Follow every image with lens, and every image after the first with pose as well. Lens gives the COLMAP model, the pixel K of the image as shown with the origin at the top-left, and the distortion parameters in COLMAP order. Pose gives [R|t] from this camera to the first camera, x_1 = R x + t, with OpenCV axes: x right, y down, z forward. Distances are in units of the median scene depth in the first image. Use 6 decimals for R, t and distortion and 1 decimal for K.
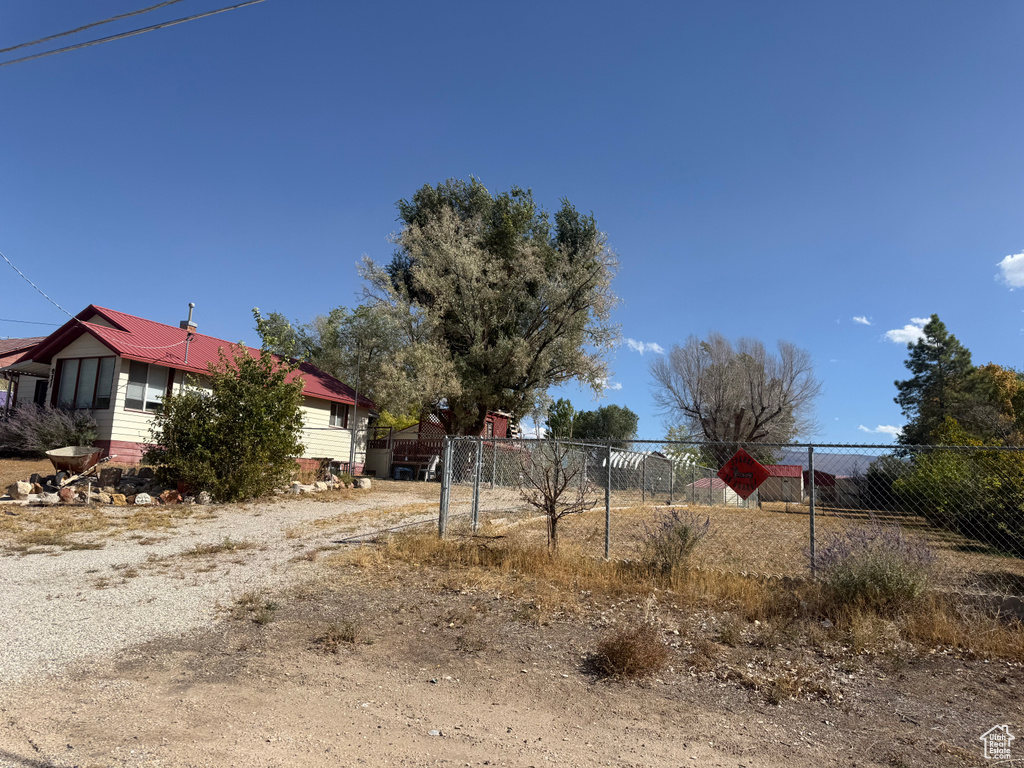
lens RADIAL K [[731.5, 0, 516.4], [0, 731.5, 389.9], [0, 0, 1]] dist [0.052546, -0.063456]
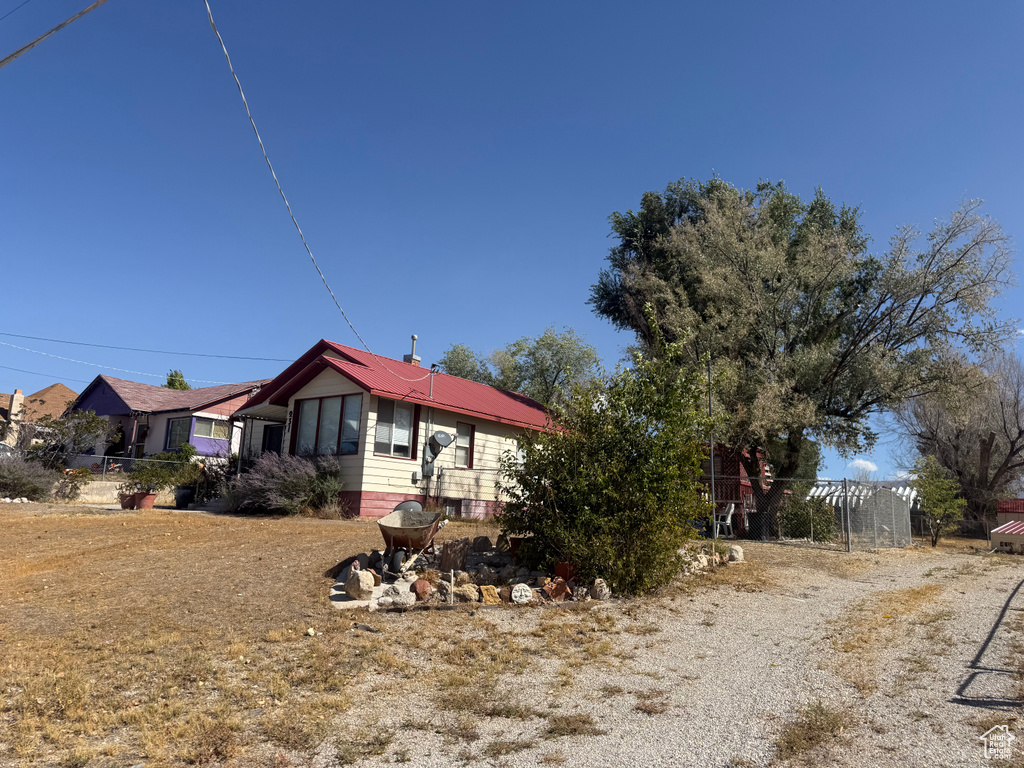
lens RADIAL K [[709.7, 0, 512.0], [0, 709.7, 384.0], [0, 0, 1]] dist [0.101517, -0.144620]
pose [[0.984263, -0.043536, -0.171261, -0.221885], [0.033823, 0.997671, -0.059229, -0.000828], [0.173441, 0.052504, 0.983444, 0.200817]]
